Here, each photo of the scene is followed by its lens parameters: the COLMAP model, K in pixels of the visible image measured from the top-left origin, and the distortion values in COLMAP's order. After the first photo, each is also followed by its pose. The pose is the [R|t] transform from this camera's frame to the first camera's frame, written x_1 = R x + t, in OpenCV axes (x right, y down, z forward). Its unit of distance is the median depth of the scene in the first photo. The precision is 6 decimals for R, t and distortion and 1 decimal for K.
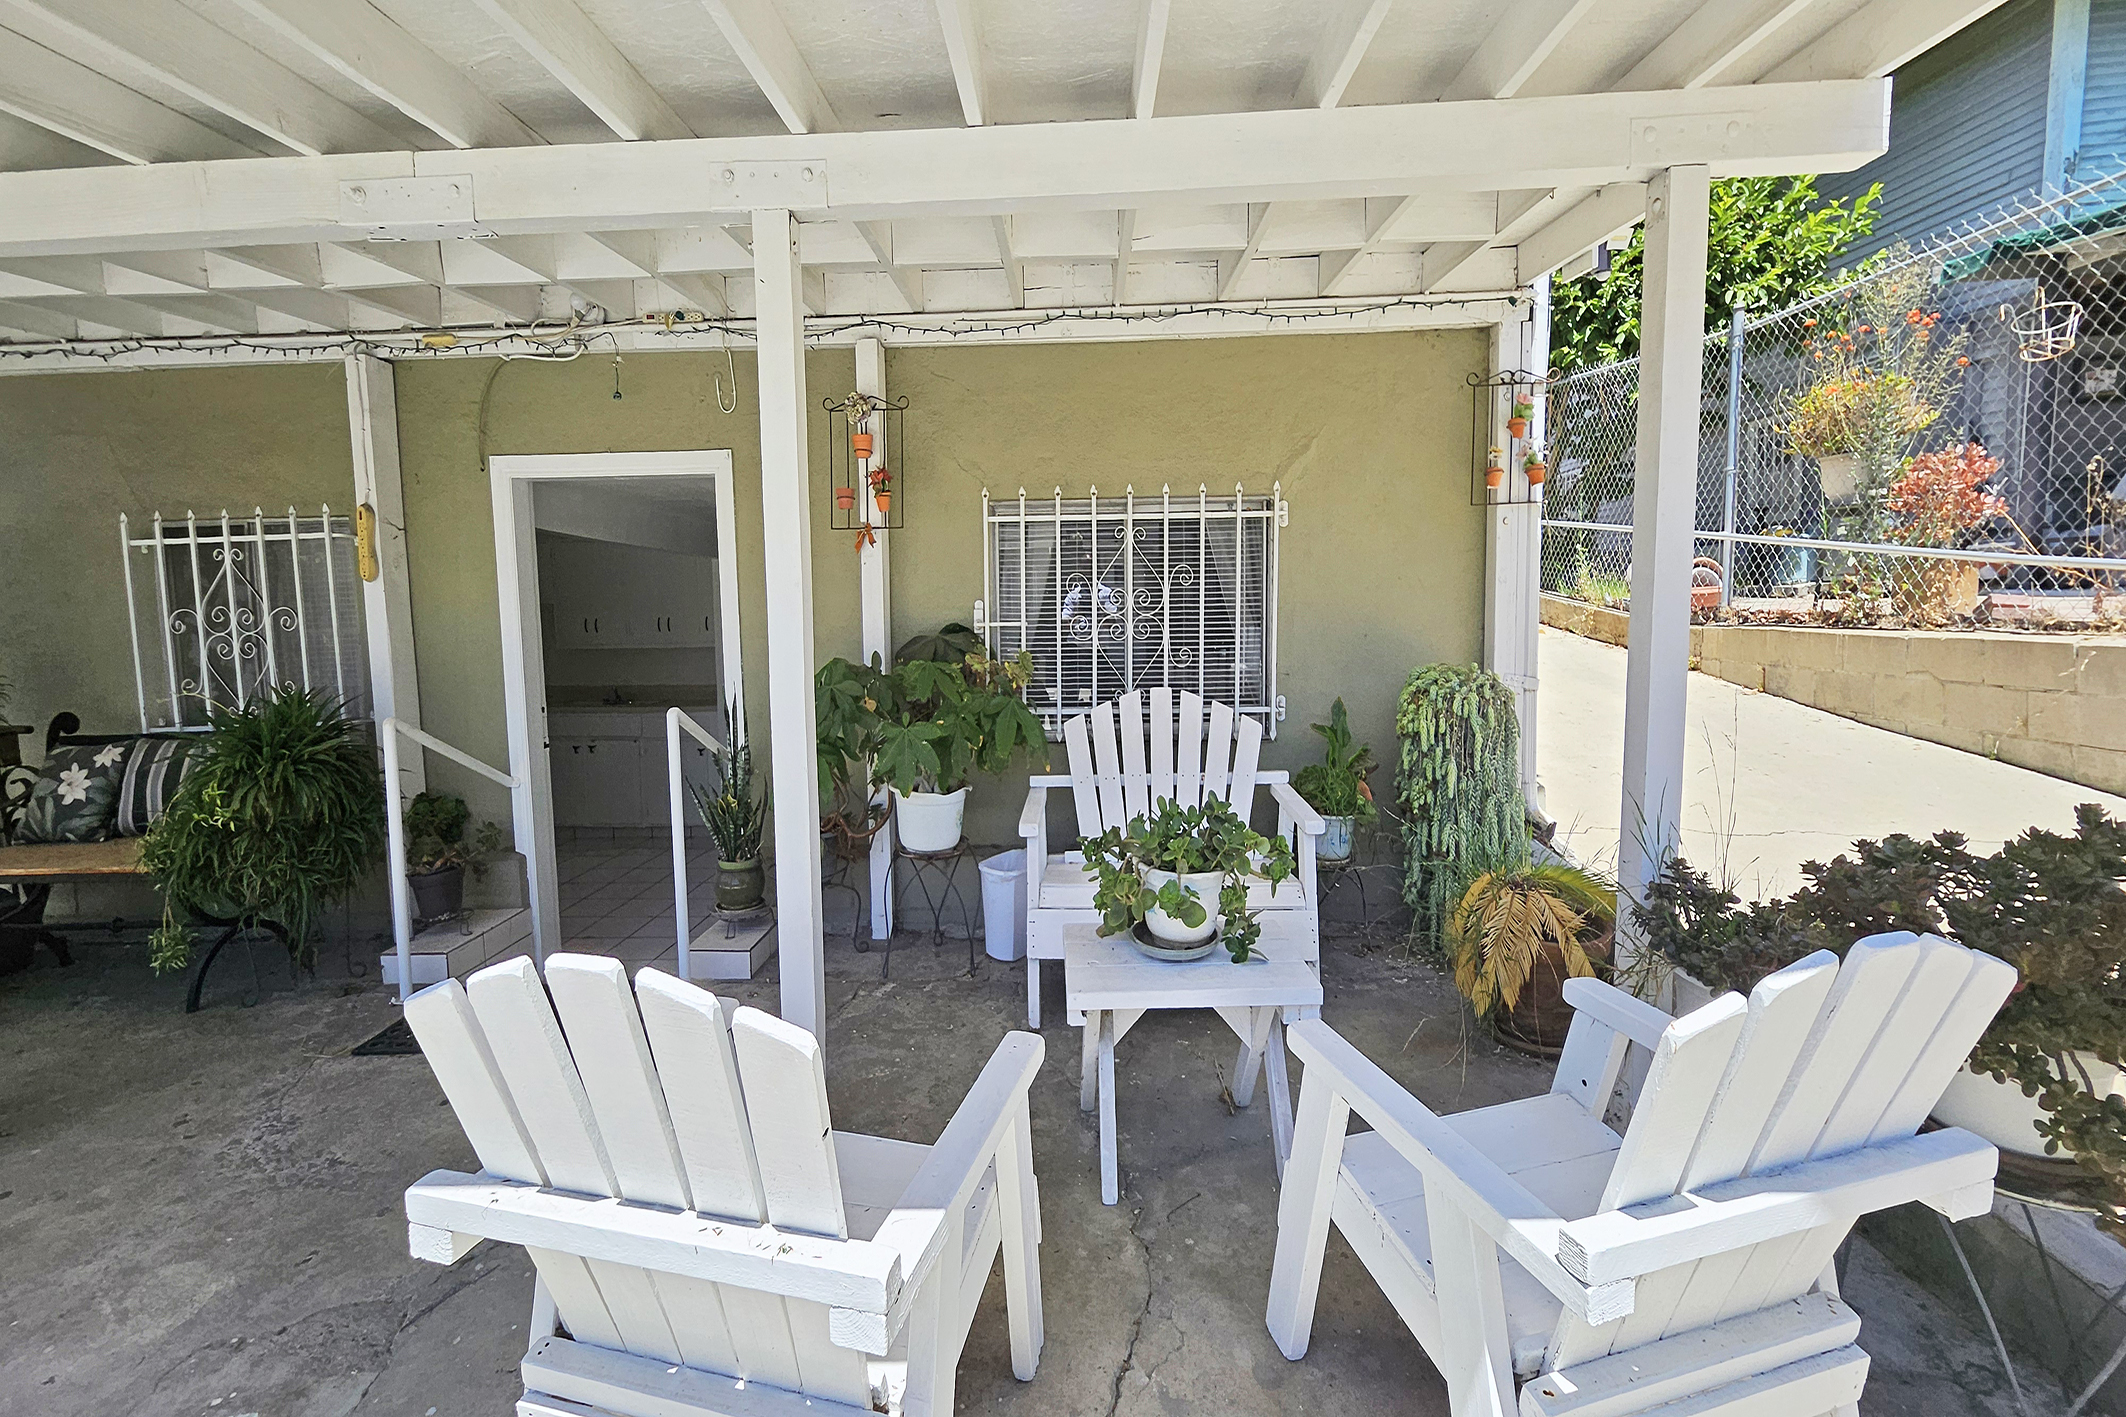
lens RADIAL K [[848.6, 0, 1061.7], [0, 848.6, 708.9], [0, 0, 1]] dist [0.004675, 0.001021]
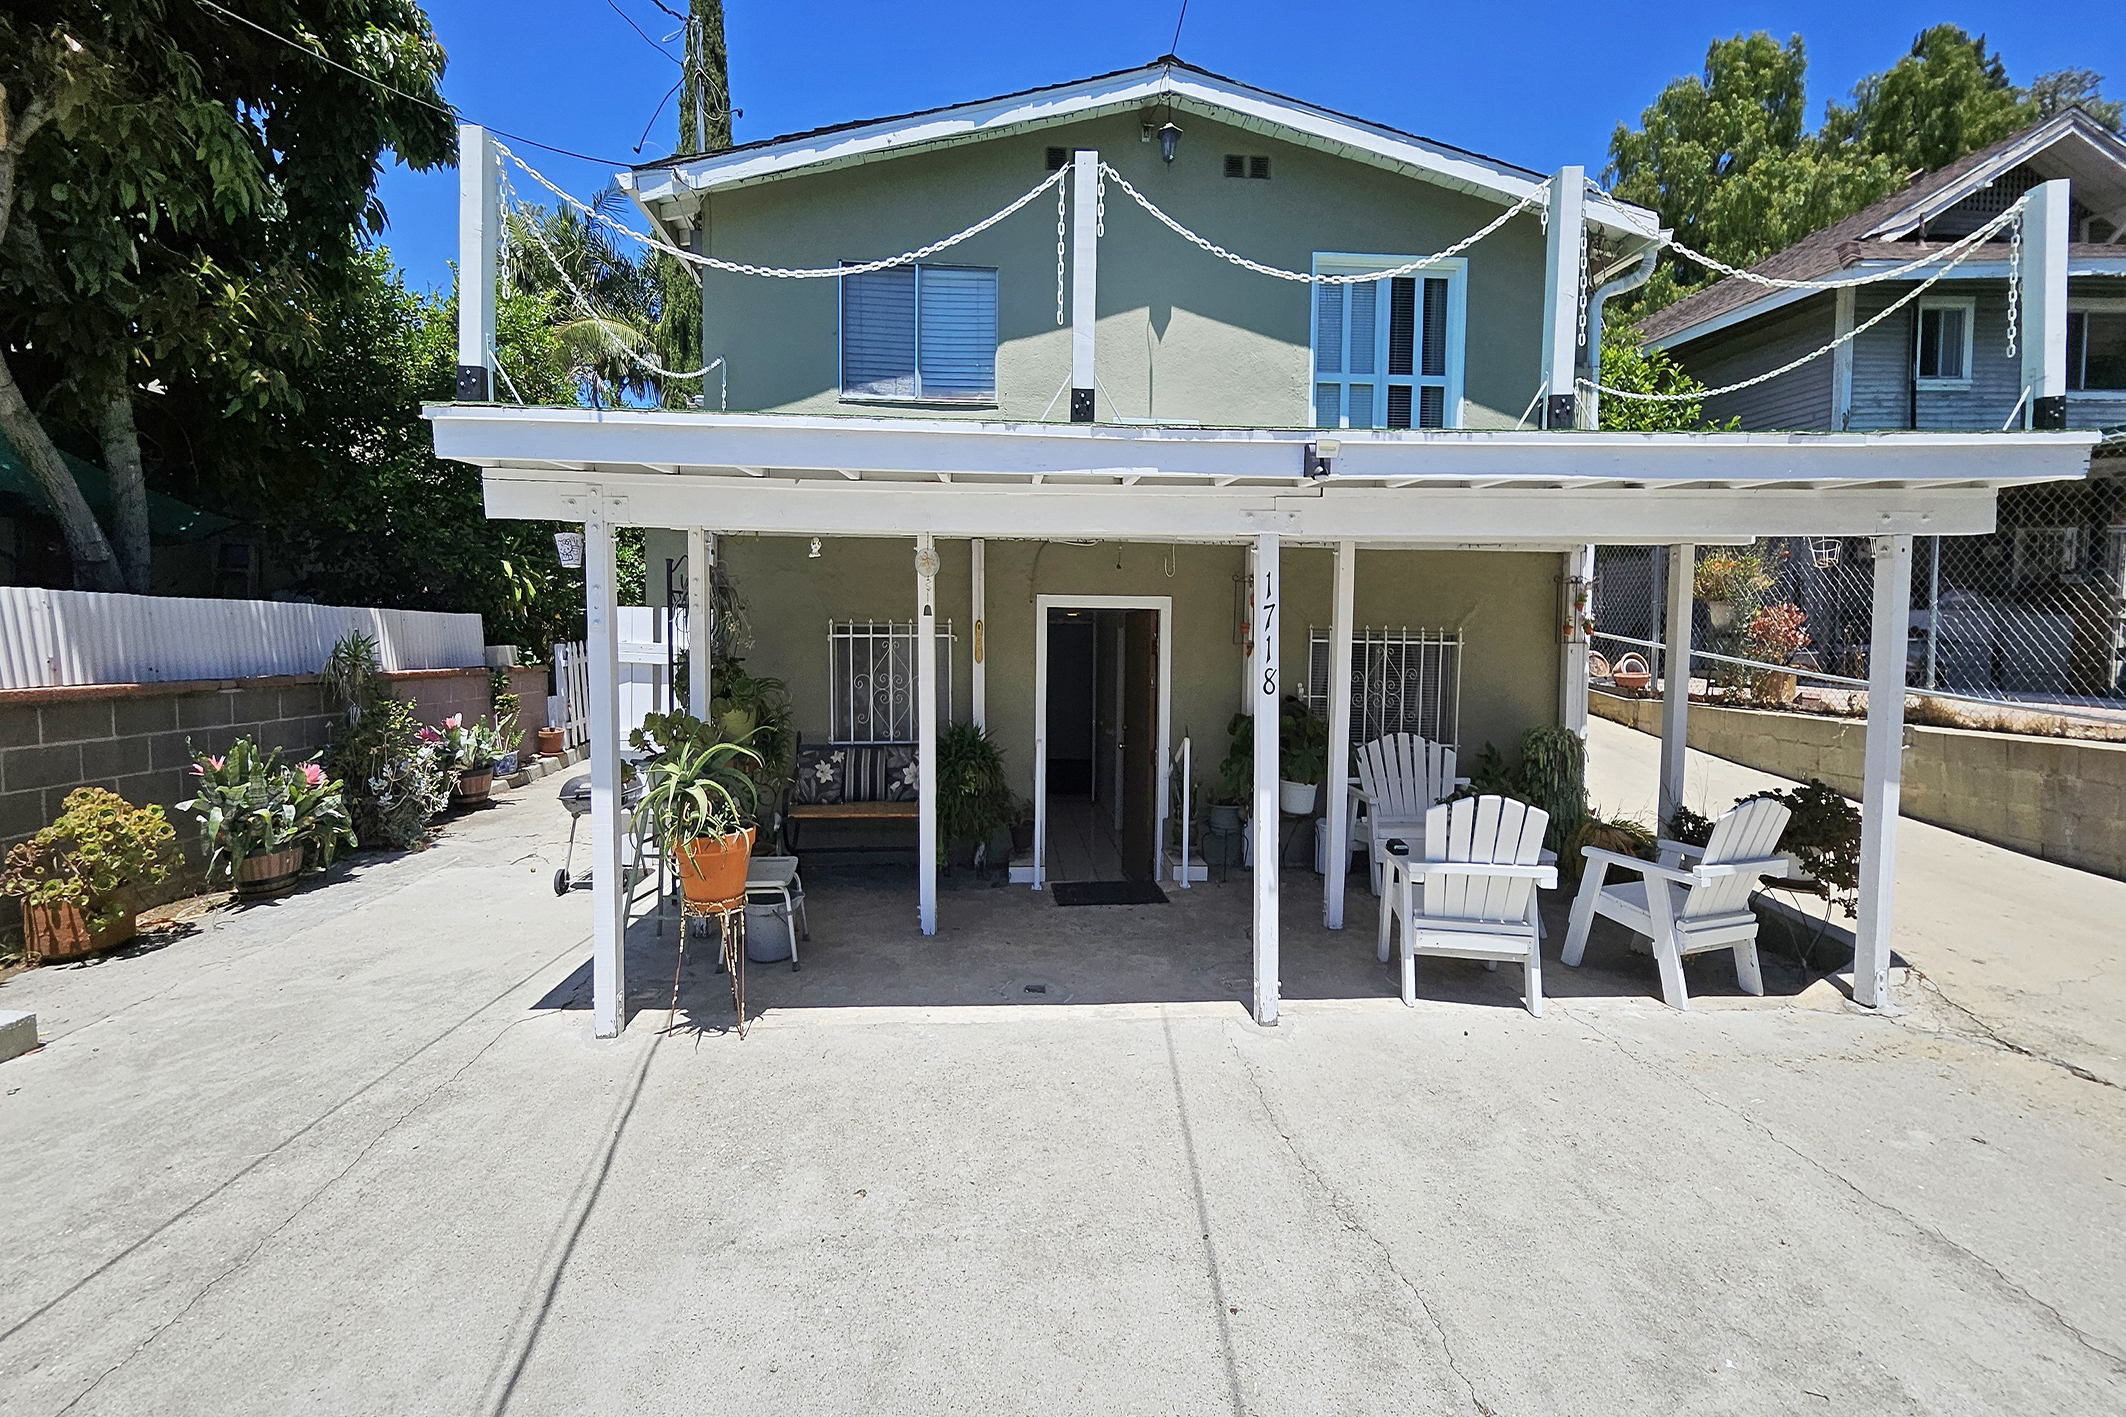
lens RADIAL K [[848.6, 0, 1062.1], [0, 848.6, 712.2], [0, 0, 1]] dist [0.004675, 0.001021]
pose [[0.994663, 0.027365, 0.099478, -0.836763], [-0.023436, 0.998907, -0.040453, 0.023086], [-0.100476, 0.037905, 0.994217, -0.820492]]
